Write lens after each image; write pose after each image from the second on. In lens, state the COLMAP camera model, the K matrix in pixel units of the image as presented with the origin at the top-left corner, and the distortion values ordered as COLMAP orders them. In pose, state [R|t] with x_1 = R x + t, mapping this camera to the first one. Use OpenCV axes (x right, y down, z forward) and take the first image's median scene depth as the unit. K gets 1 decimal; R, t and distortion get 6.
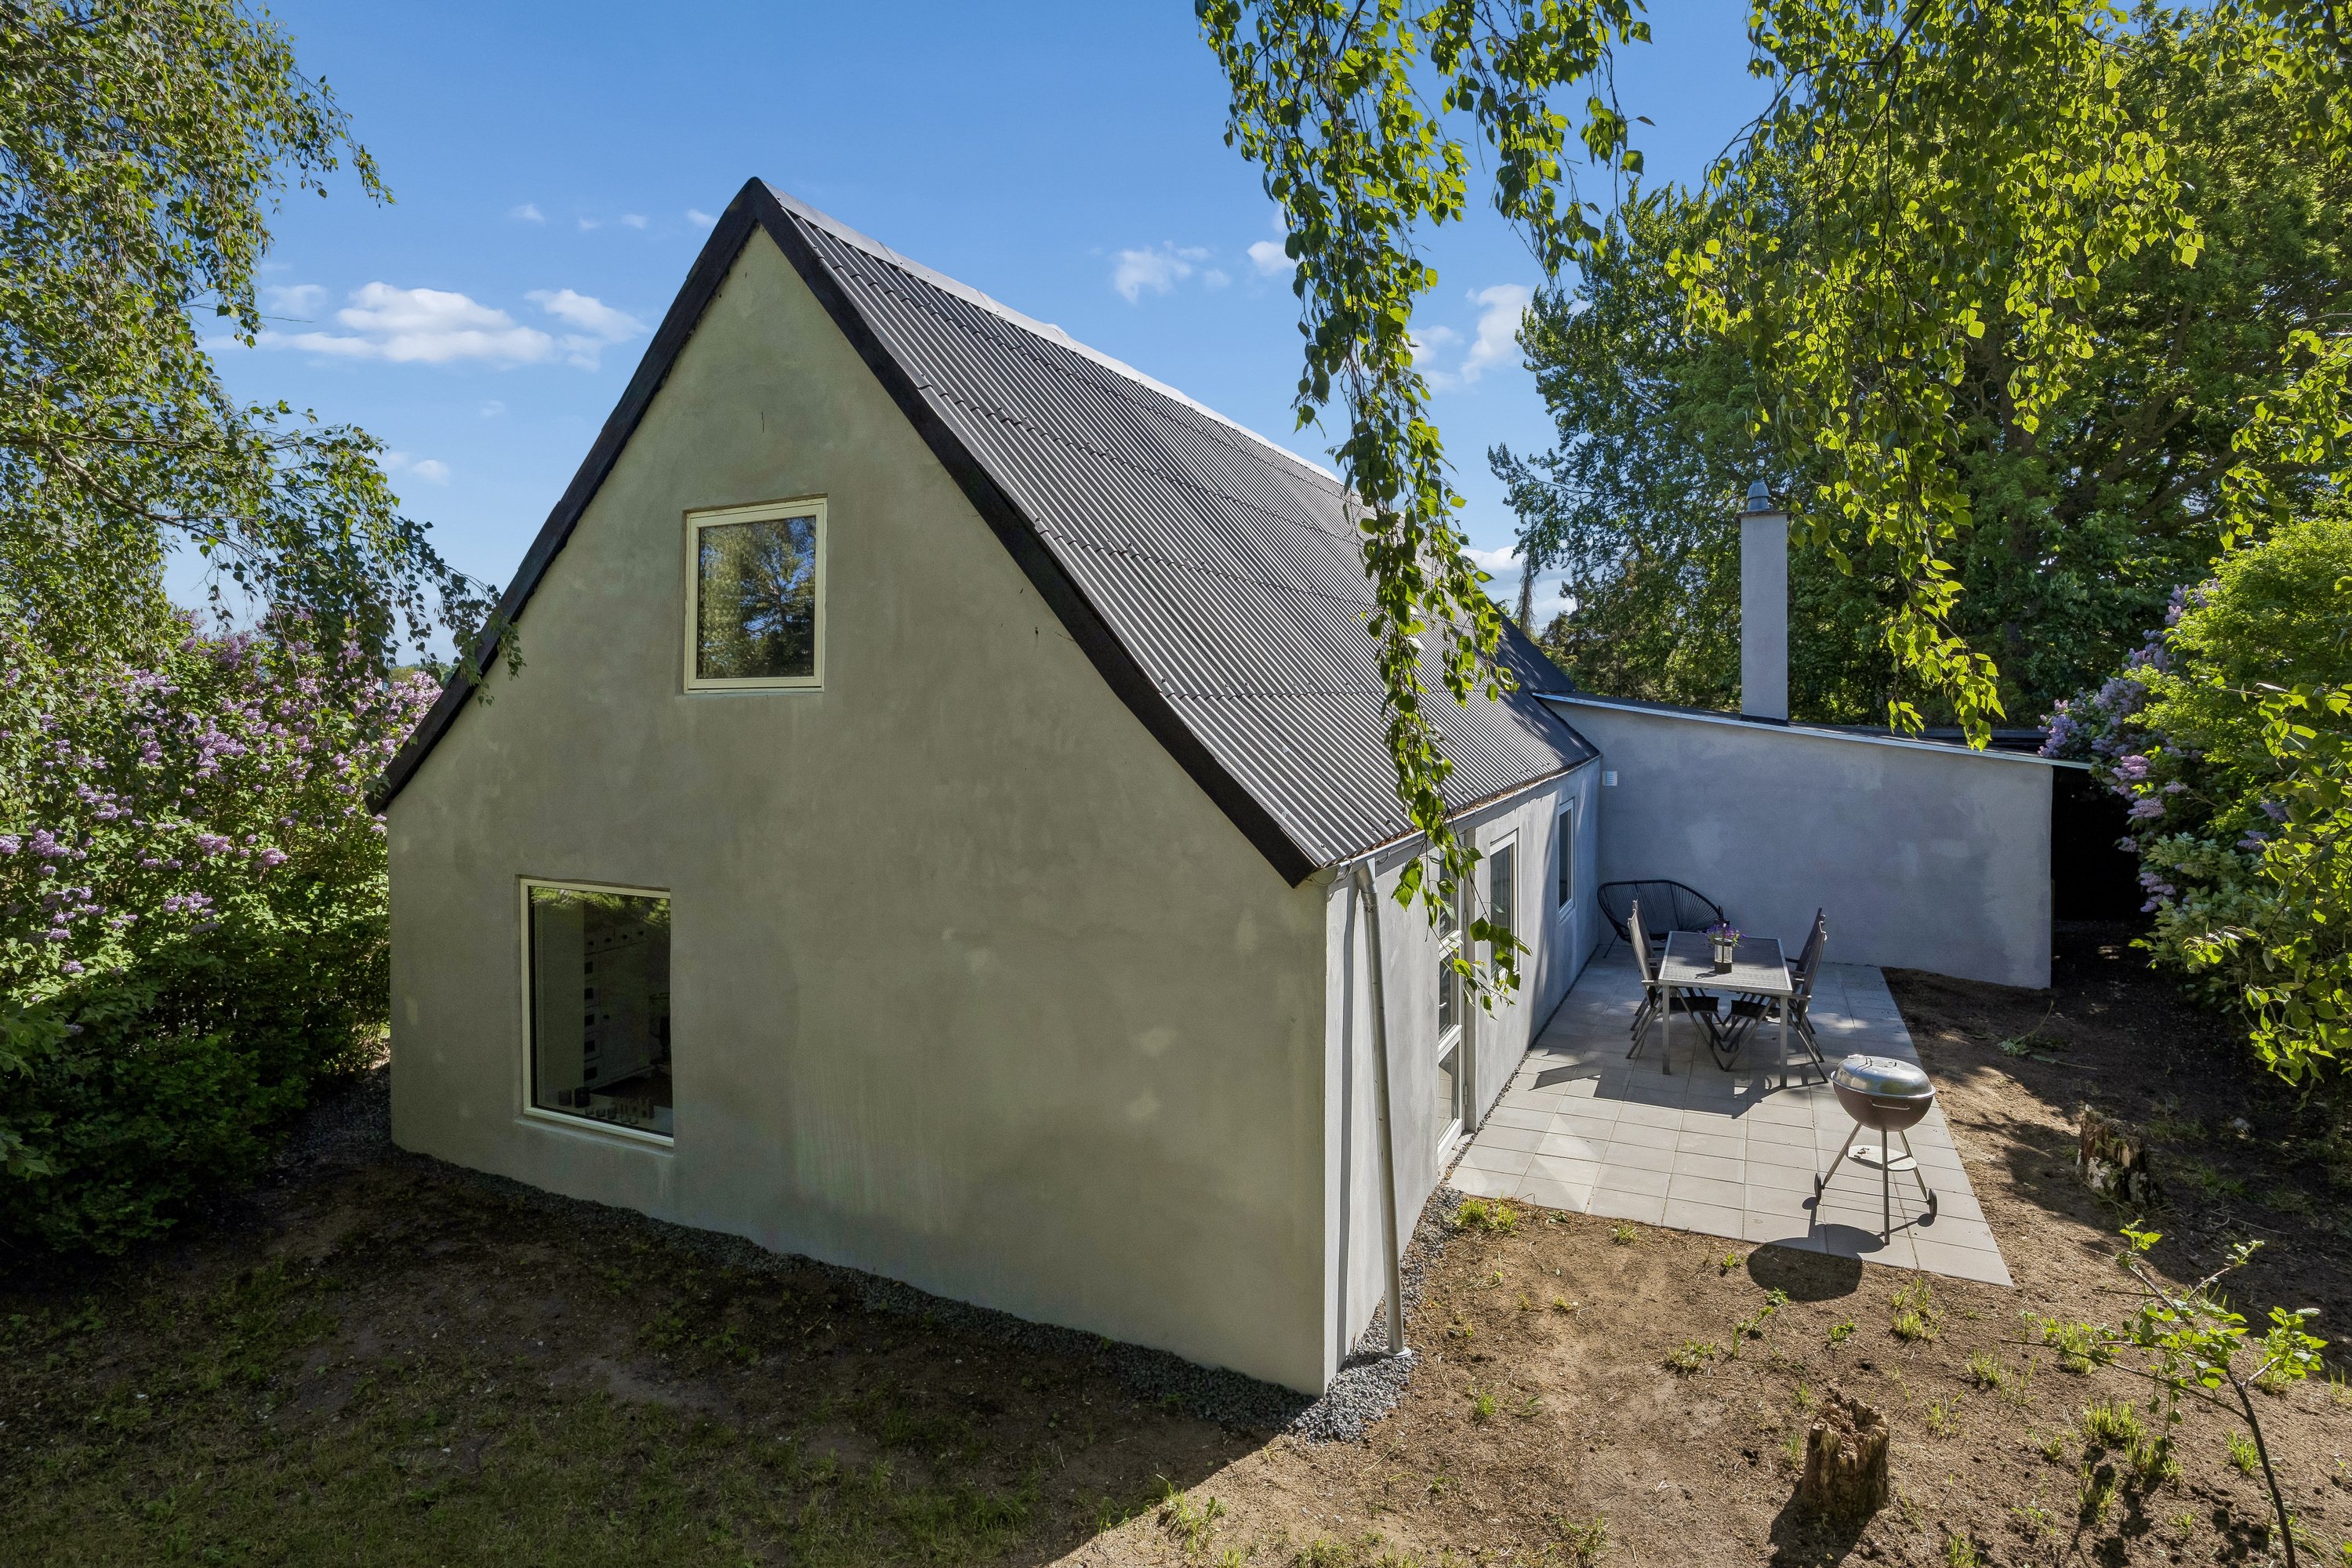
lens RADIAL K [[1322.3, 0, 1179.7], [0, 1322.3, 774.1], [0, 0, 1]] dist [-0.002155, -0.000360]
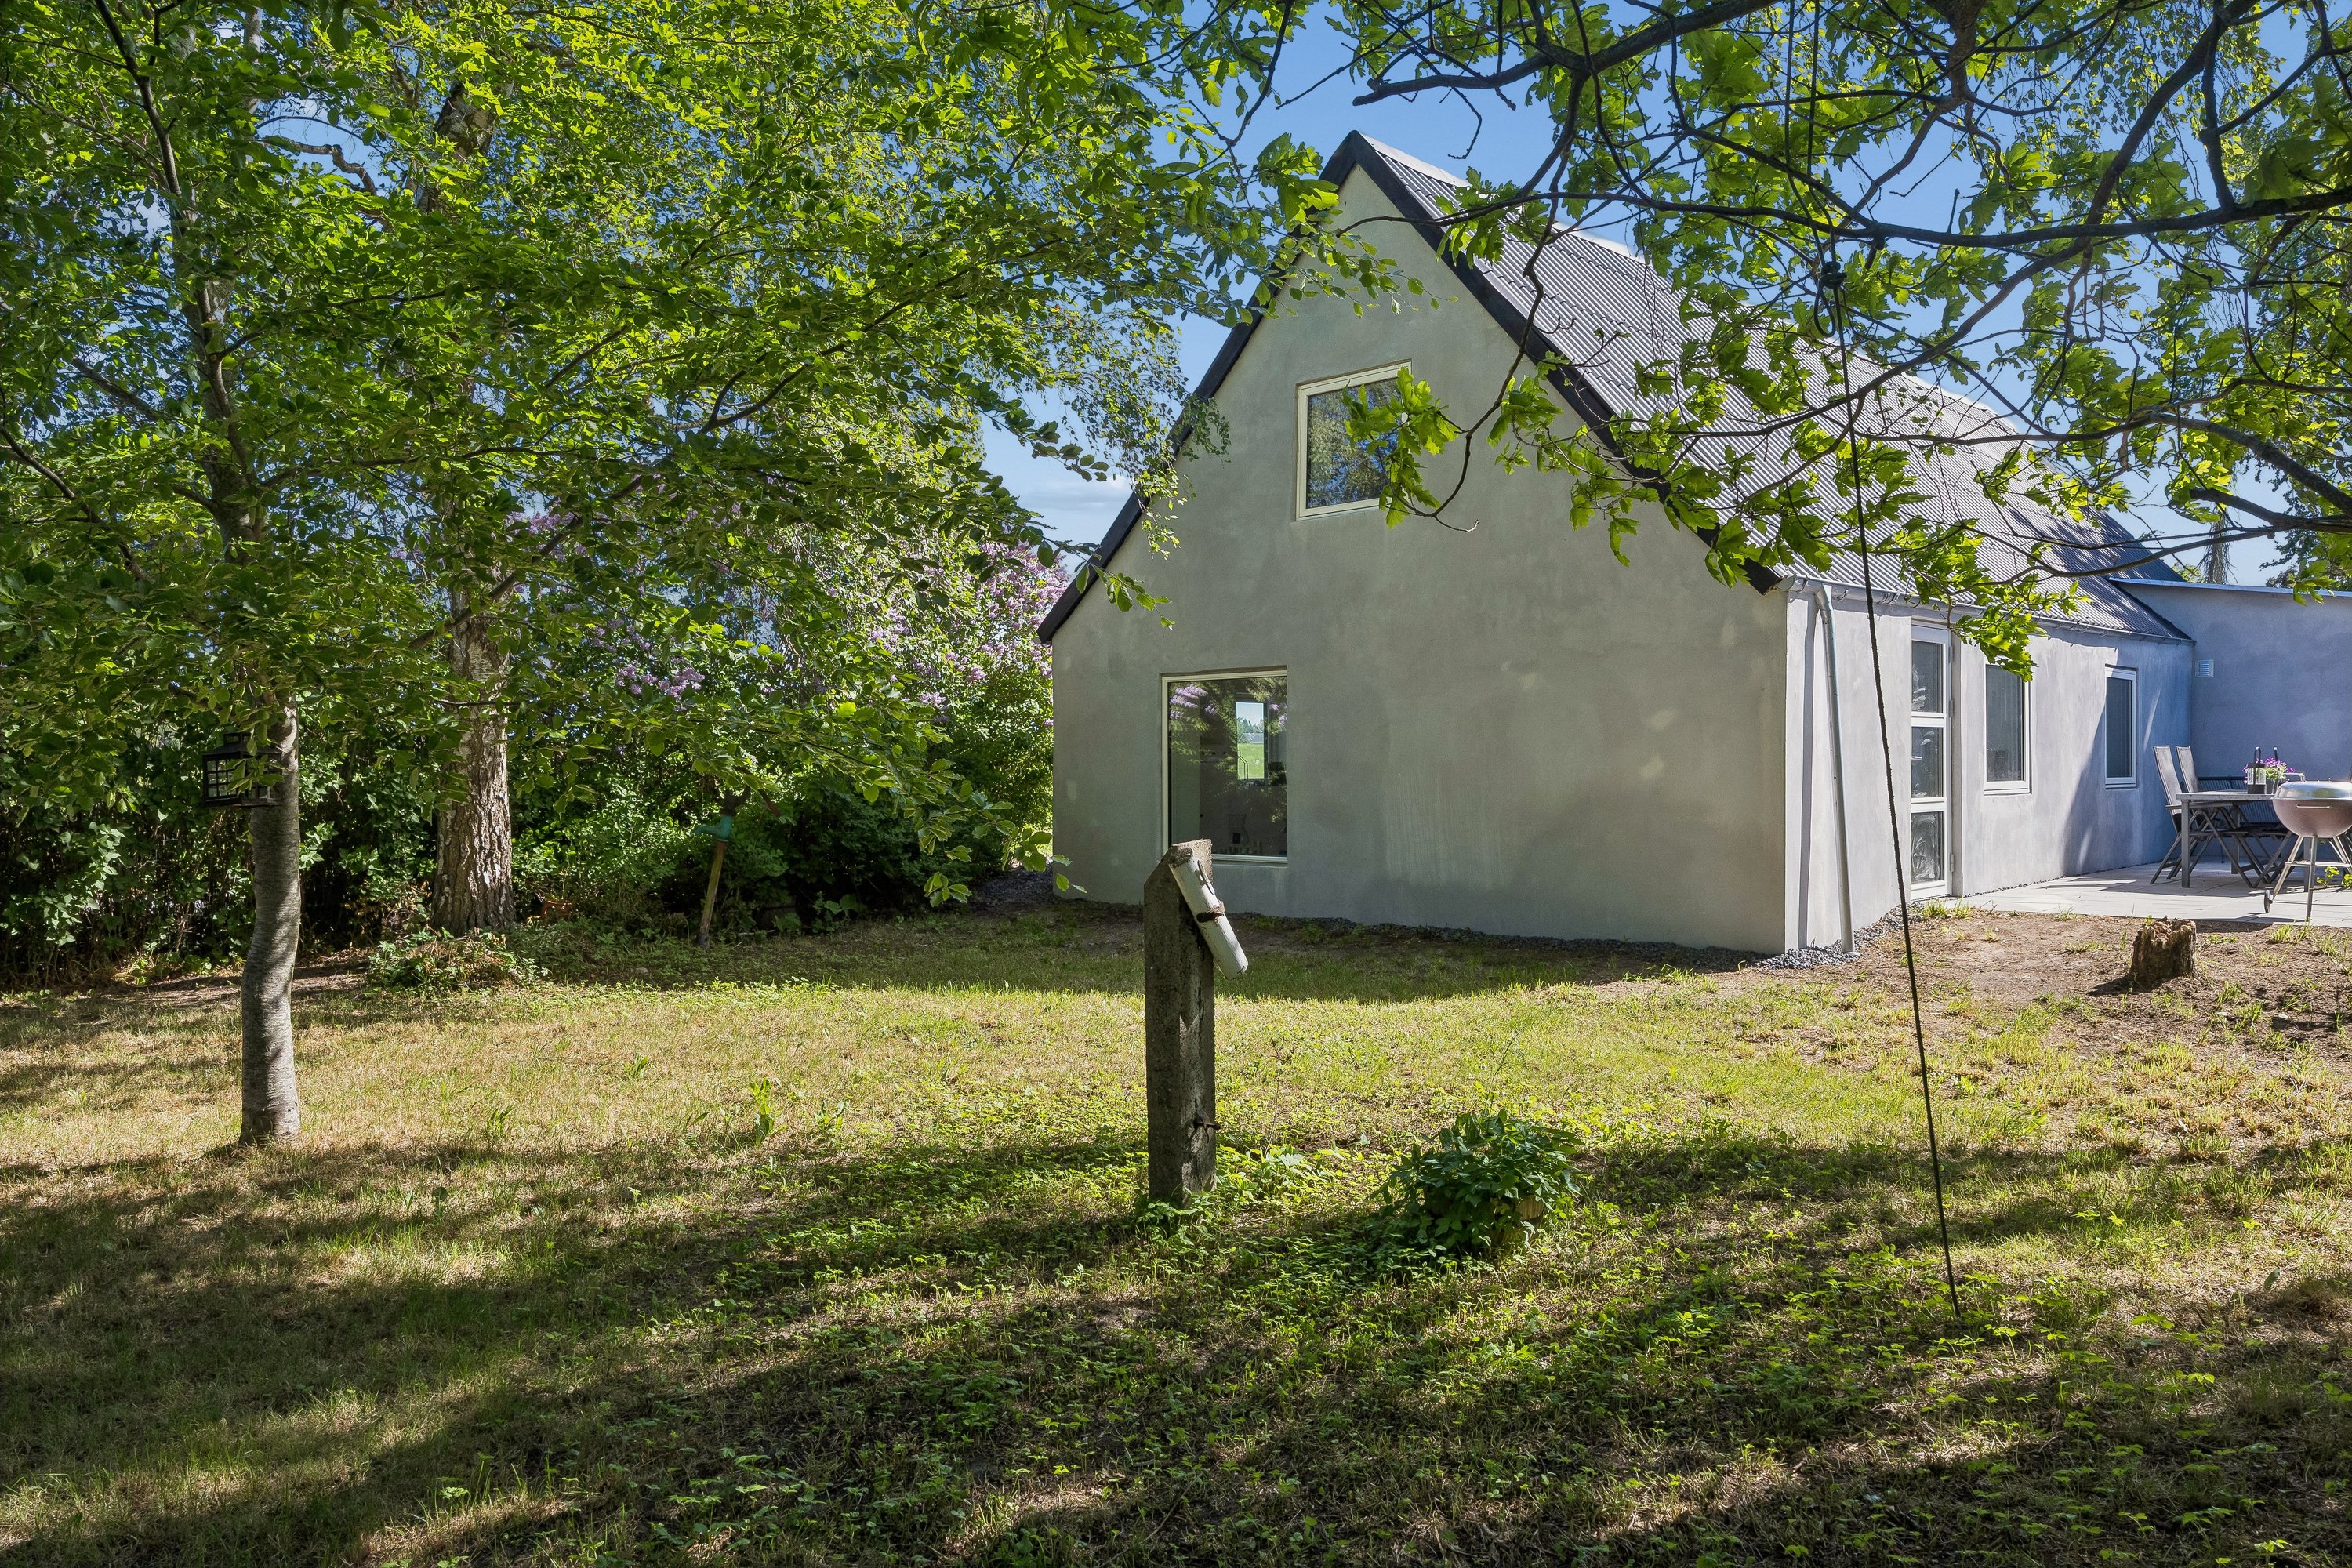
lens RADIAL K [[1691.4, 0, 1180.1], [0, 1691.4, 793.7], [0, 0, 1]] dist [0.004016, -0.001997]
pose [[0.954745, 0.000636, -0.297425, 0.025900], [-0.002354, 0.999983, -0.005417, 0.272677], [0.297416, 0.005872, 0.954730, -0.807319]]
